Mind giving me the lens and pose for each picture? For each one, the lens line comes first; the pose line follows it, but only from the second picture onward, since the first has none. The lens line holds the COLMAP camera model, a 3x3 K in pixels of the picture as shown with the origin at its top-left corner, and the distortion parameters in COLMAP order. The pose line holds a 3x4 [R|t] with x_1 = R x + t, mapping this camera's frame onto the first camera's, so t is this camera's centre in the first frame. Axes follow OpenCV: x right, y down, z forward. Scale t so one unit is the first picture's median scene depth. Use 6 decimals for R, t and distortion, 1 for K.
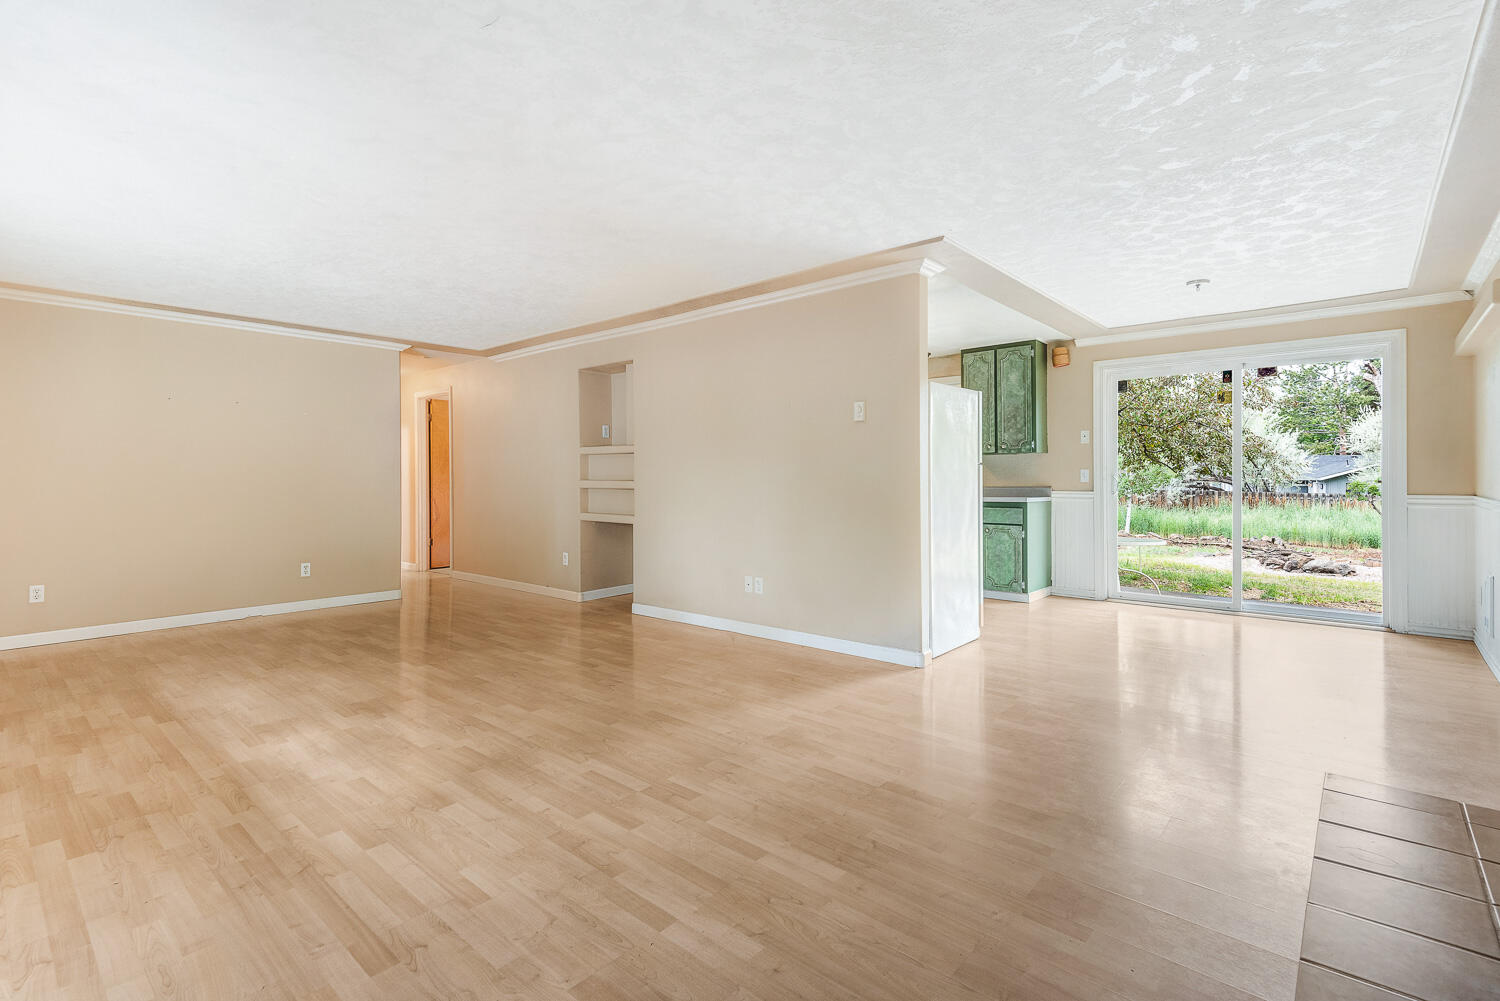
lens RADIAL K [[691.7, 0, 745.2], [0, 691.7, 484.4], [0, 0, 1]] dist [0.001561, -0.000158]
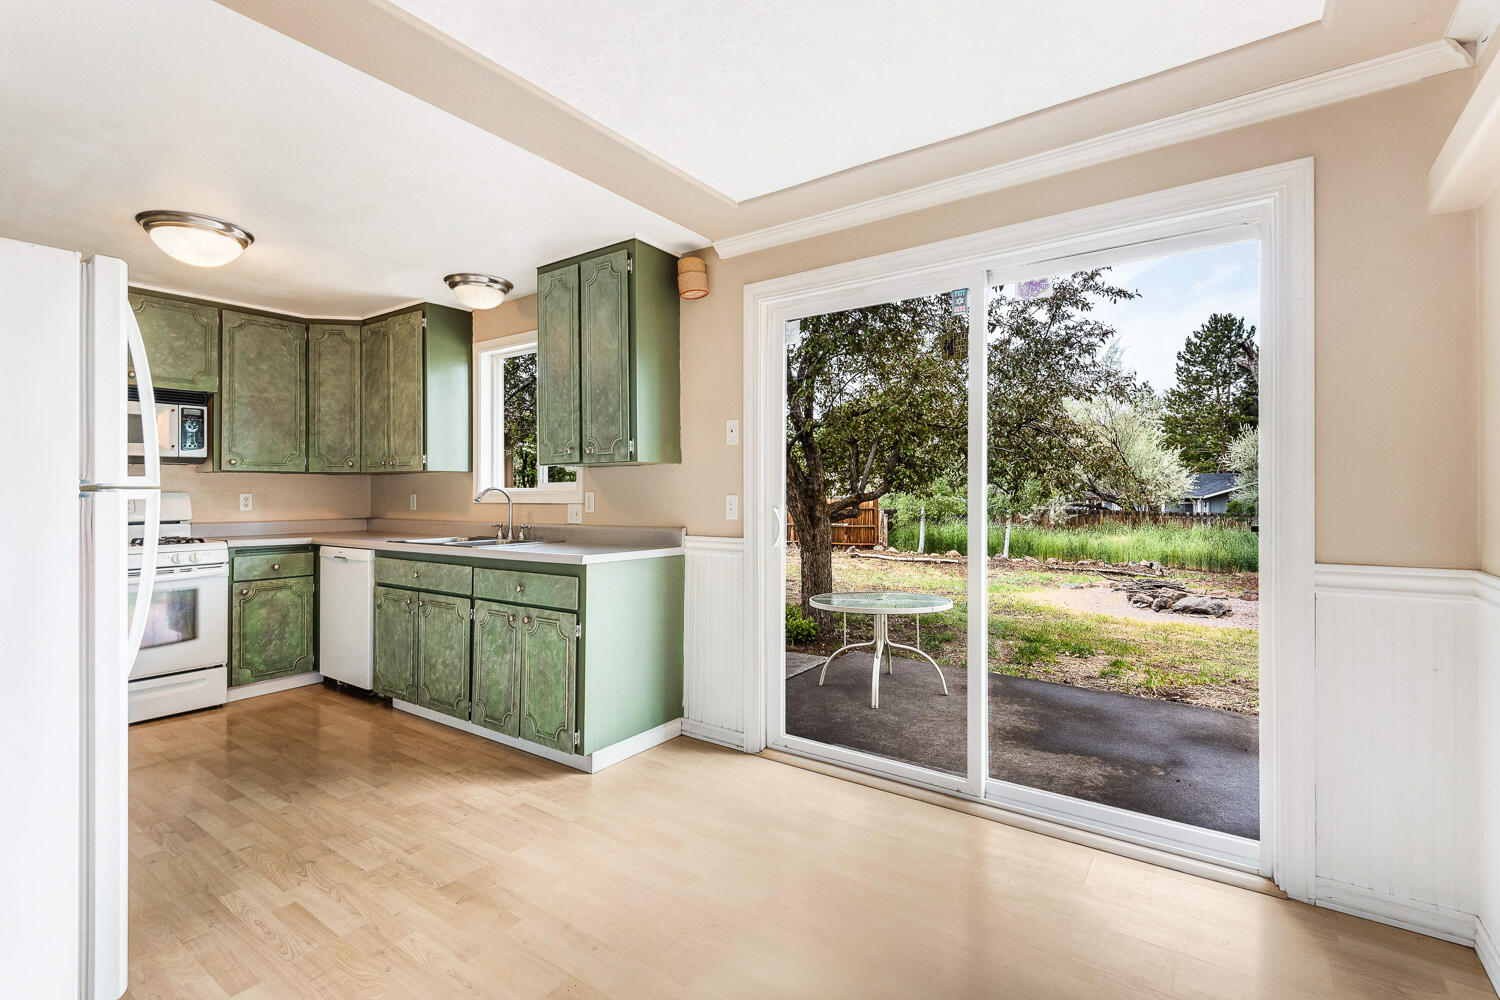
lens RADIAL K [[701.6, 0, 750.0], [0, 701.6, 500.0], [0, 0, 1]] dist [0.029953, -0.010643]
pose [[0.992736, 0.000803, 0.120310, 0.185620], [-0.000700, 0.999999, -0.000900, -0.007519], [-0.120311, 0.000809, 0.992736, 0.201070]]
